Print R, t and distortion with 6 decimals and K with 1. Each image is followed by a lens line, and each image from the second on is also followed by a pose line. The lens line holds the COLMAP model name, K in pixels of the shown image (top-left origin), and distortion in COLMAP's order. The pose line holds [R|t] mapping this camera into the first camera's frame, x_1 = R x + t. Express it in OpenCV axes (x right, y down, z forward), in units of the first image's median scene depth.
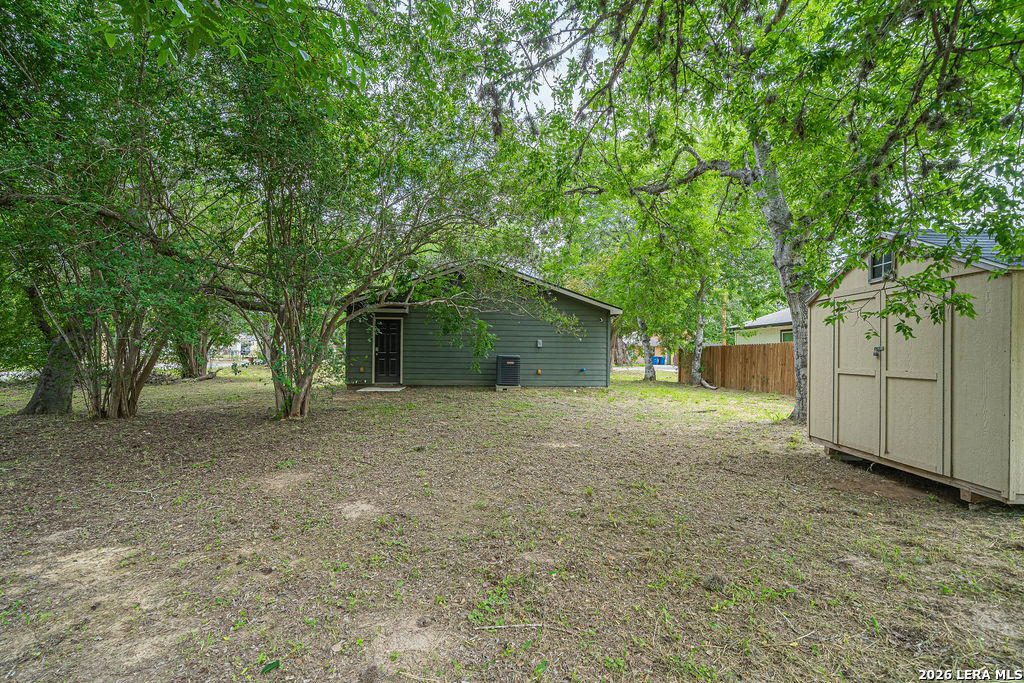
lens RADIAL K [[420.2, 0, 508.9], [0, 420.2, 350.5], [0, 0, 1]] dist [-0.001152, -0.000562]
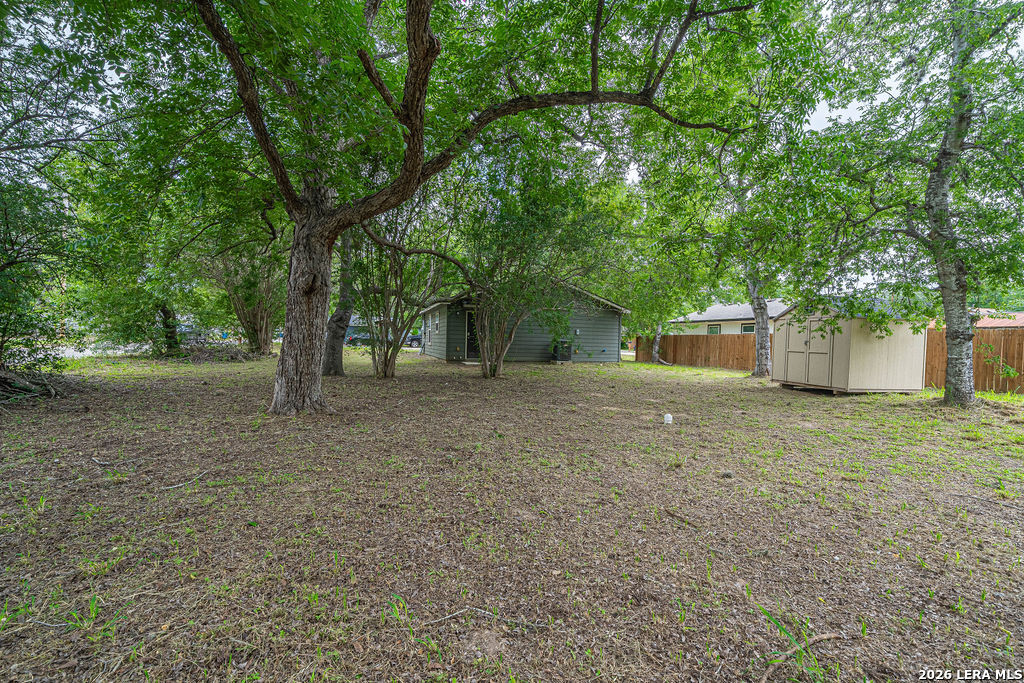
lens RADIAL K [[420.2, 0, 508.9], [0, 420.2, 350.5], [0, 0, 1]] dist [-0.001152, -0.000562]
pose [[0.976896, 0.009173, 0.213520, -0.464339], [-0.018030, 0.999054, 0.039571, -0.006253], [-0.212955, -0.042506, 0.976137, -0.360065]]
